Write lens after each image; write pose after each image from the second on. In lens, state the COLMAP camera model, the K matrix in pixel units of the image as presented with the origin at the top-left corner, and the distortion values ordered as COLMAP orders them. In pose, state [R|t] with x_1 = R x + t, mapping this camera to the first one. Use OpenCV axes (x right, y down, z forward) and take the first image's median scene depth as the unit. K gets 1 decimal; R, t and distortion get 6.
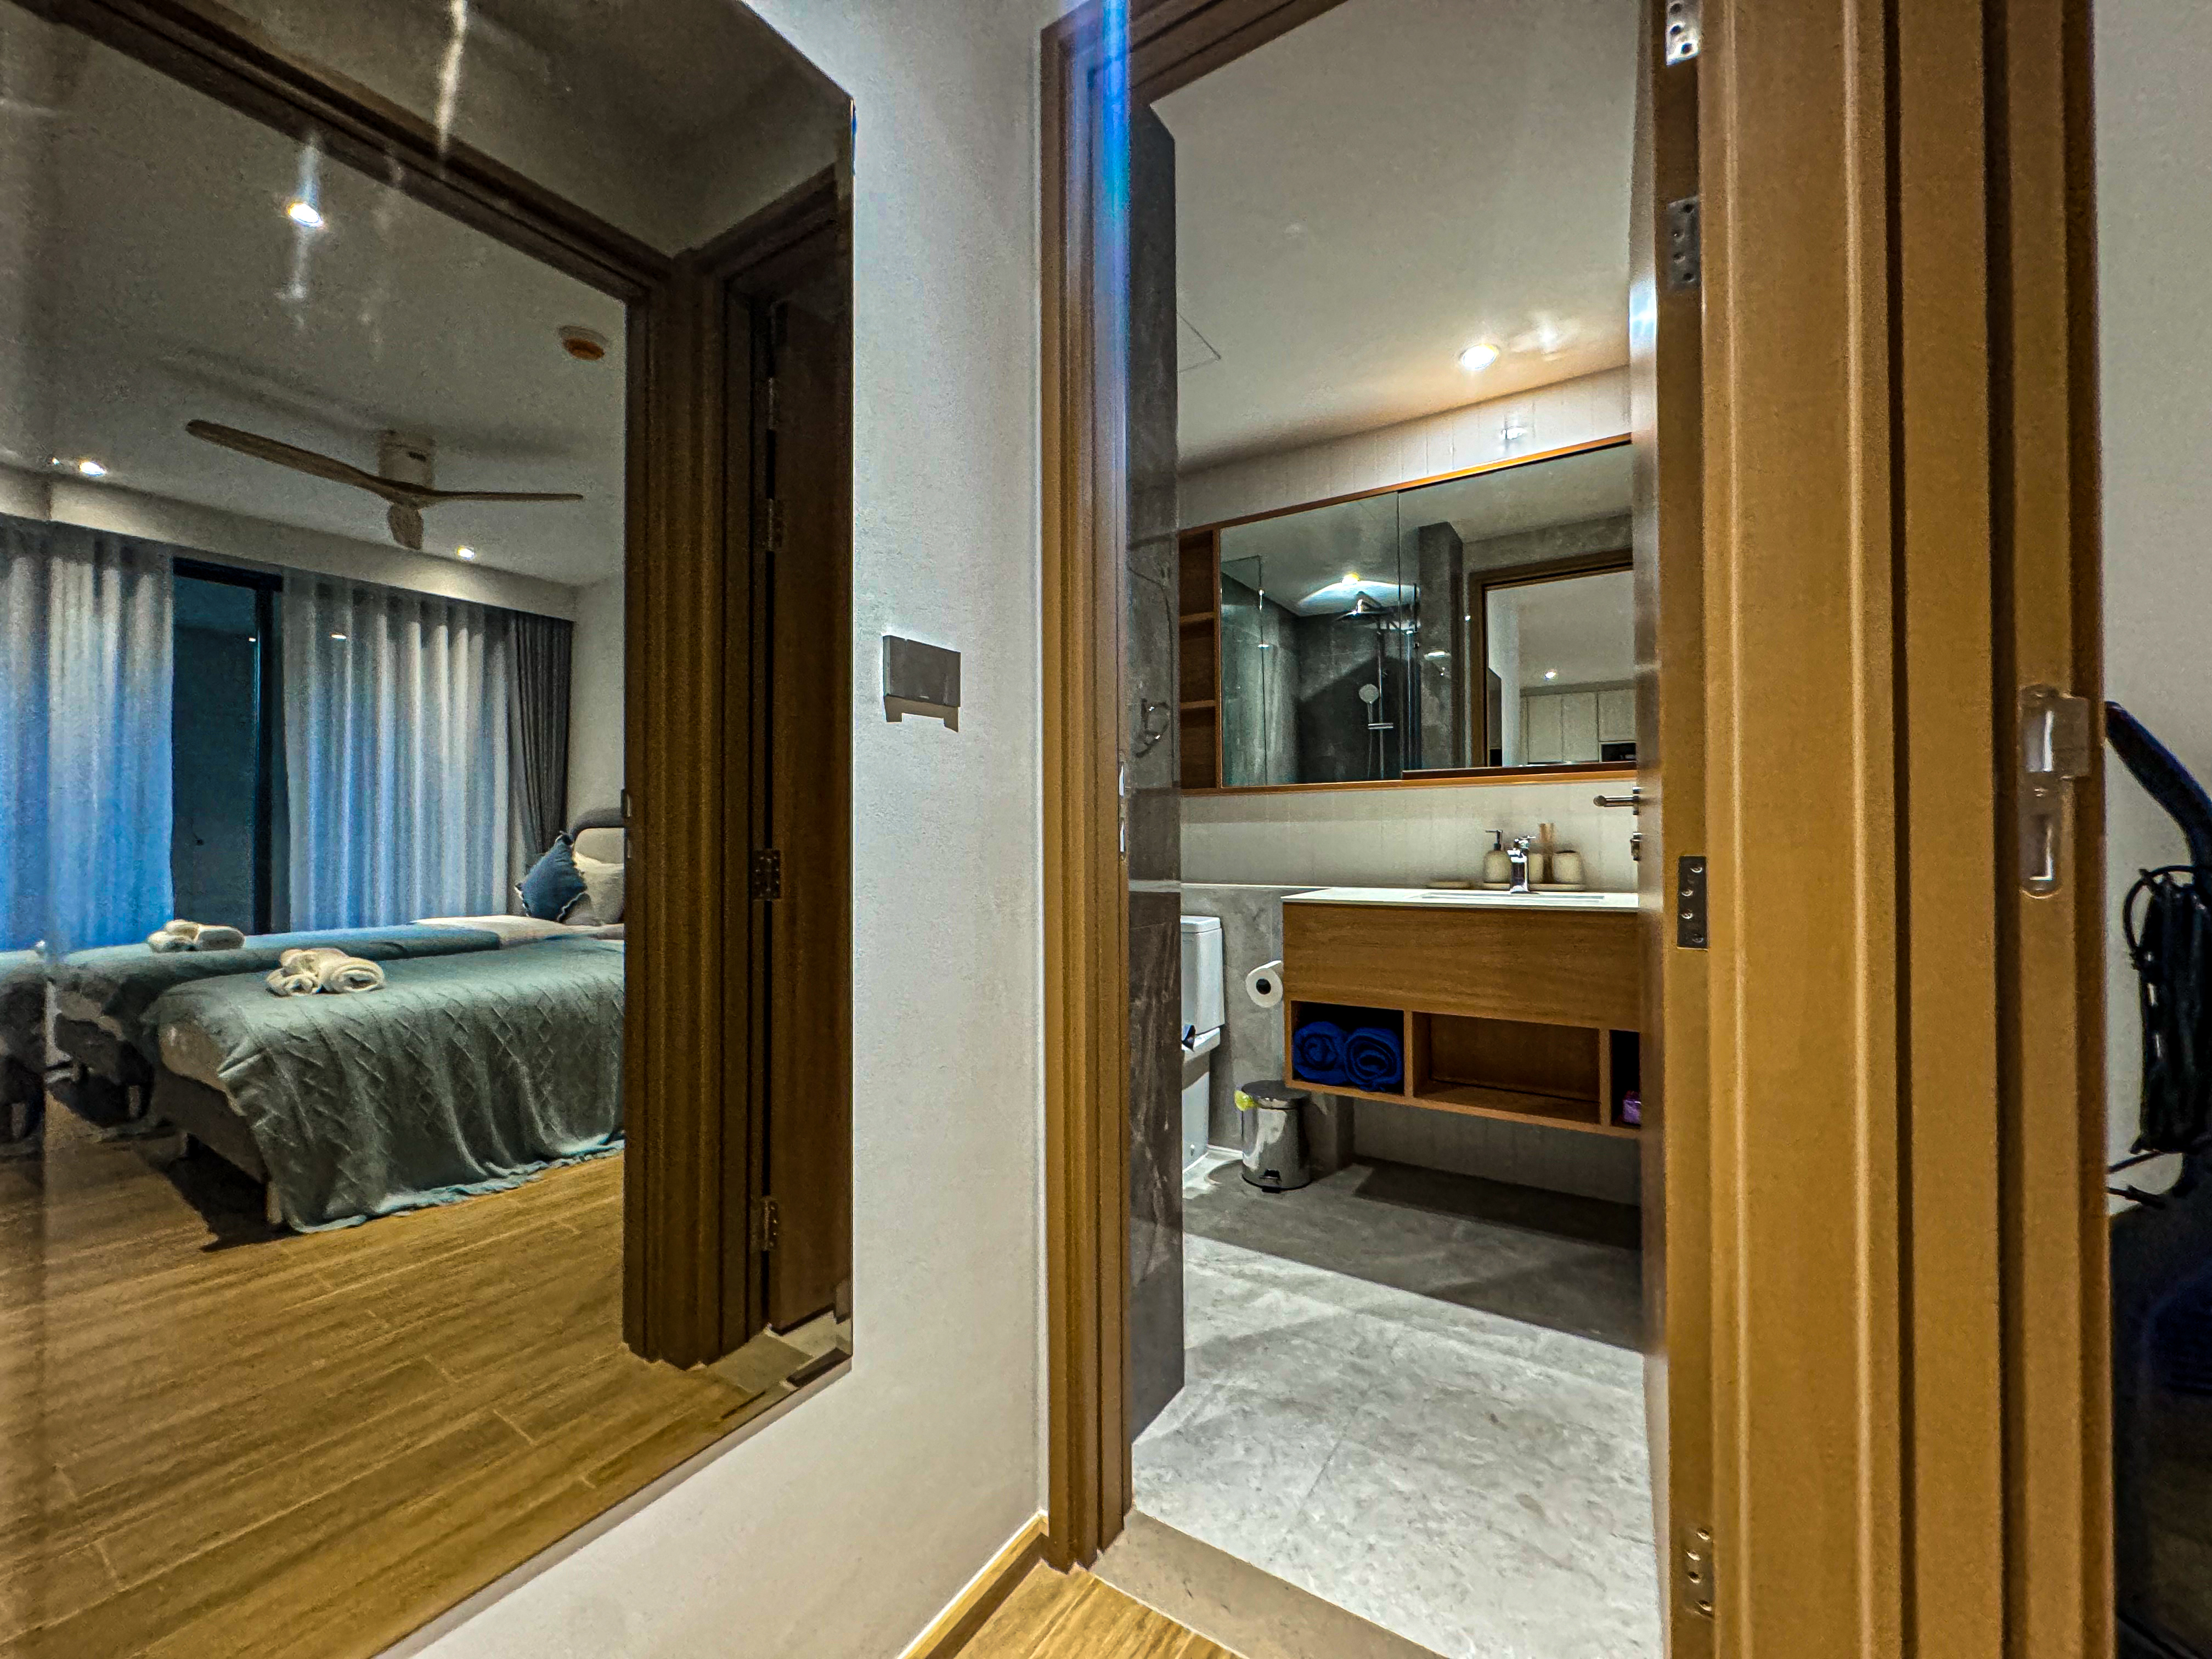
lens RADIAL K [[883.7, 0, 1108.3], [0, 883.7, 829.1], [0, 0, 1]] dist [-0.003011, 0.000713]
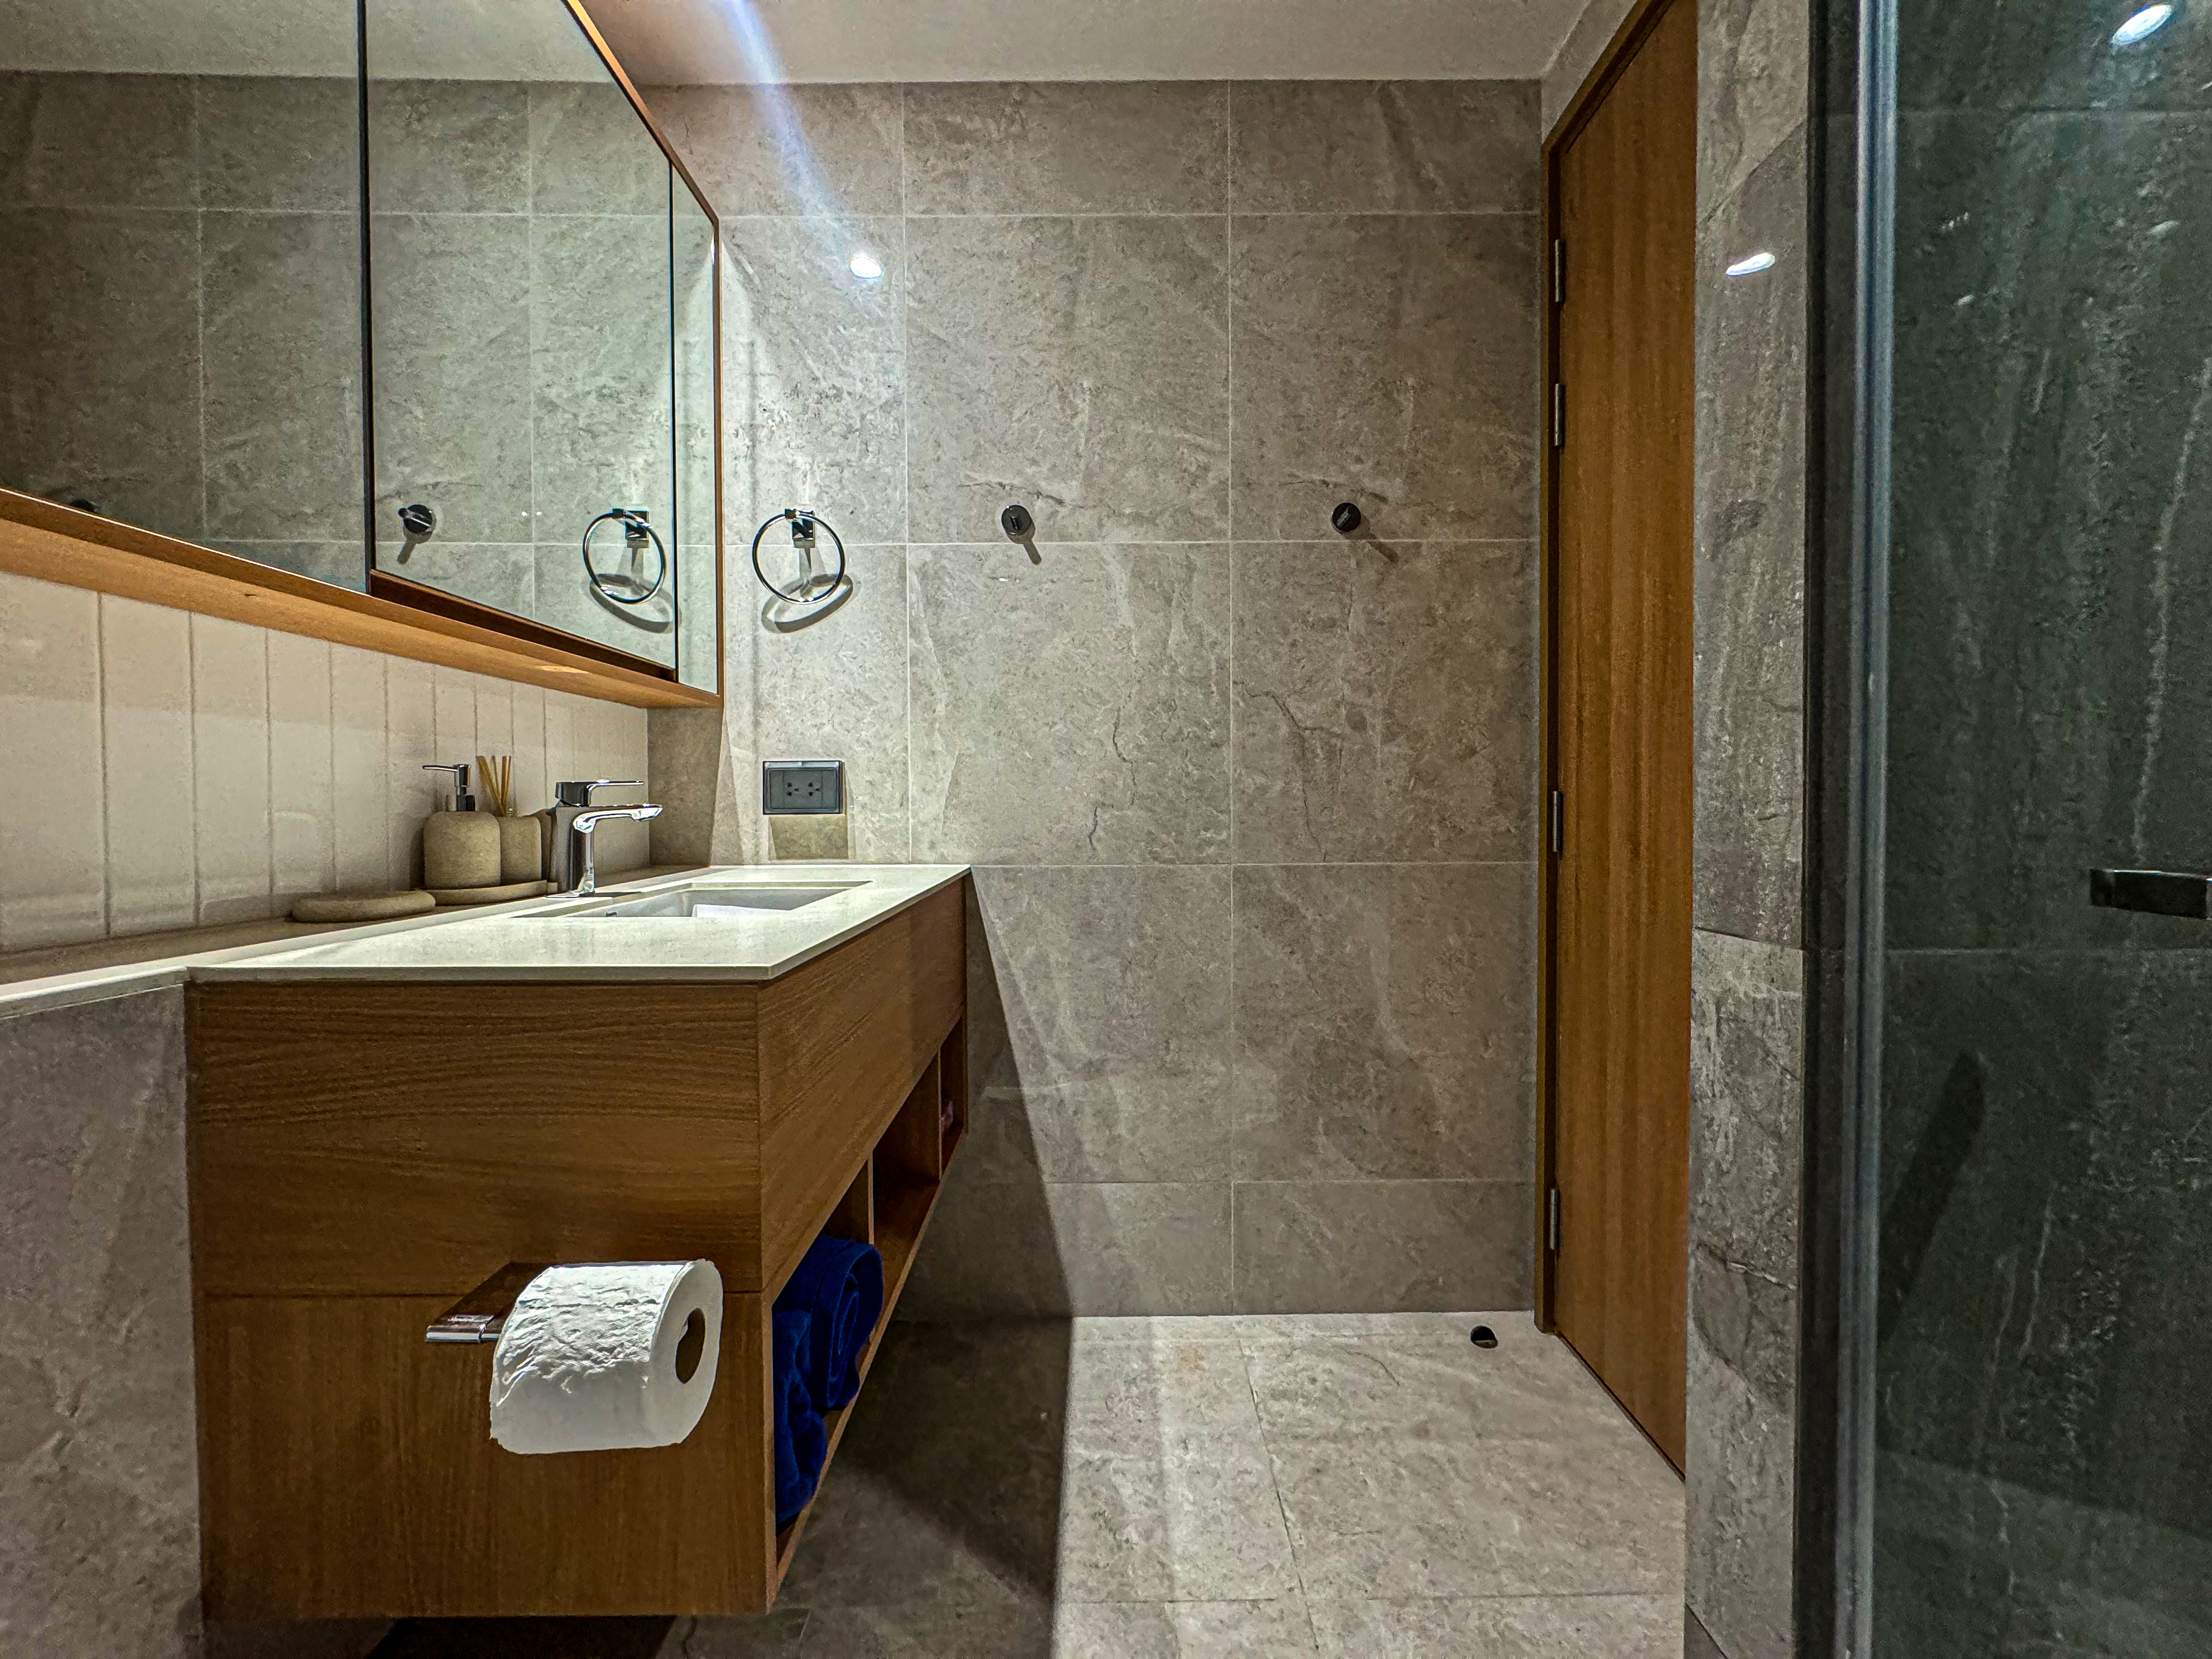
lens RADIAL K [[883.7, 0, 1103.2], [0, 883.7, 826.7], [0, 0, 1]] dist [-0.003011, 0.000713]
pose [[-0.542268, -0.008987, 0.840157, -0.118946], [0.001416, 0.999932, 0.011610, 0.035593], [-0.840204, 0.007485, -0.542219, 1.264126]]
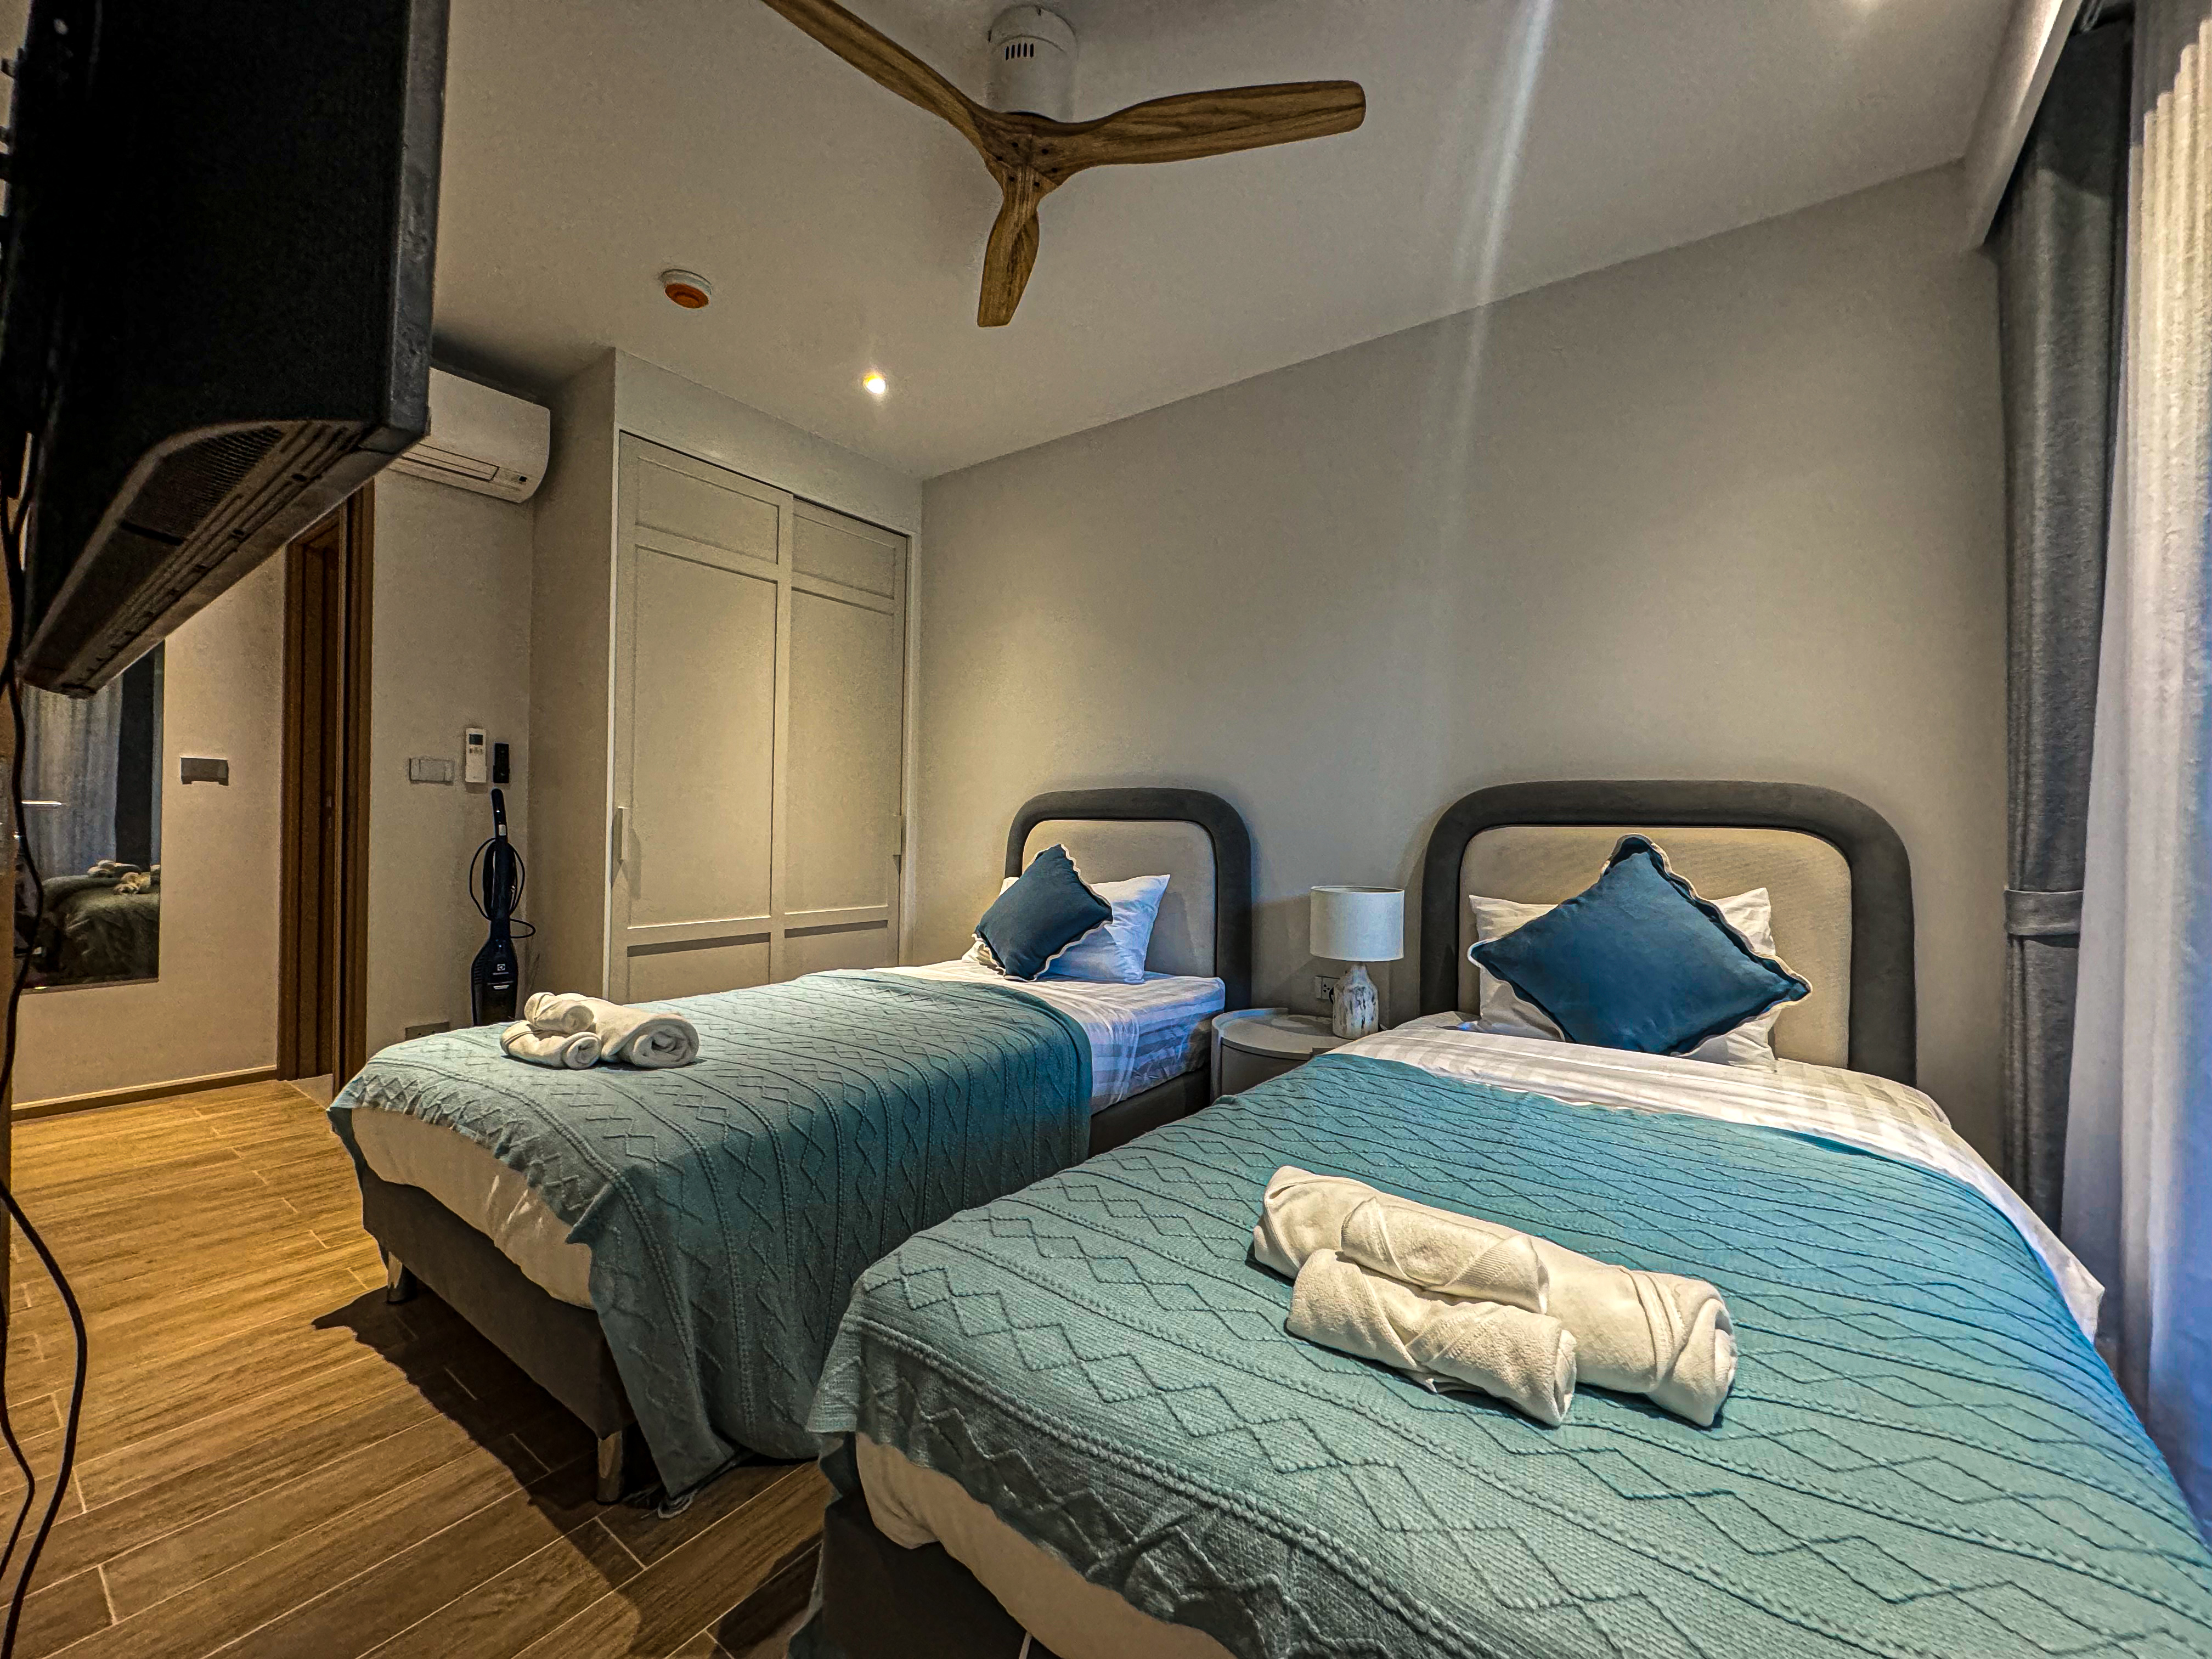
lens RADIAL K [[883.7, 0, 1103.3], [0, 883.7, 829.7], [0, 0, 1]] dist [-0.003011, 0.000713]
pose [[0.998196, 0.025170, -0.054502, 1.588233], [-0.024445, 0.999604, 0.013932, -0.042880], [0.054831, -0.012575, 0.998416, -0.973147]]
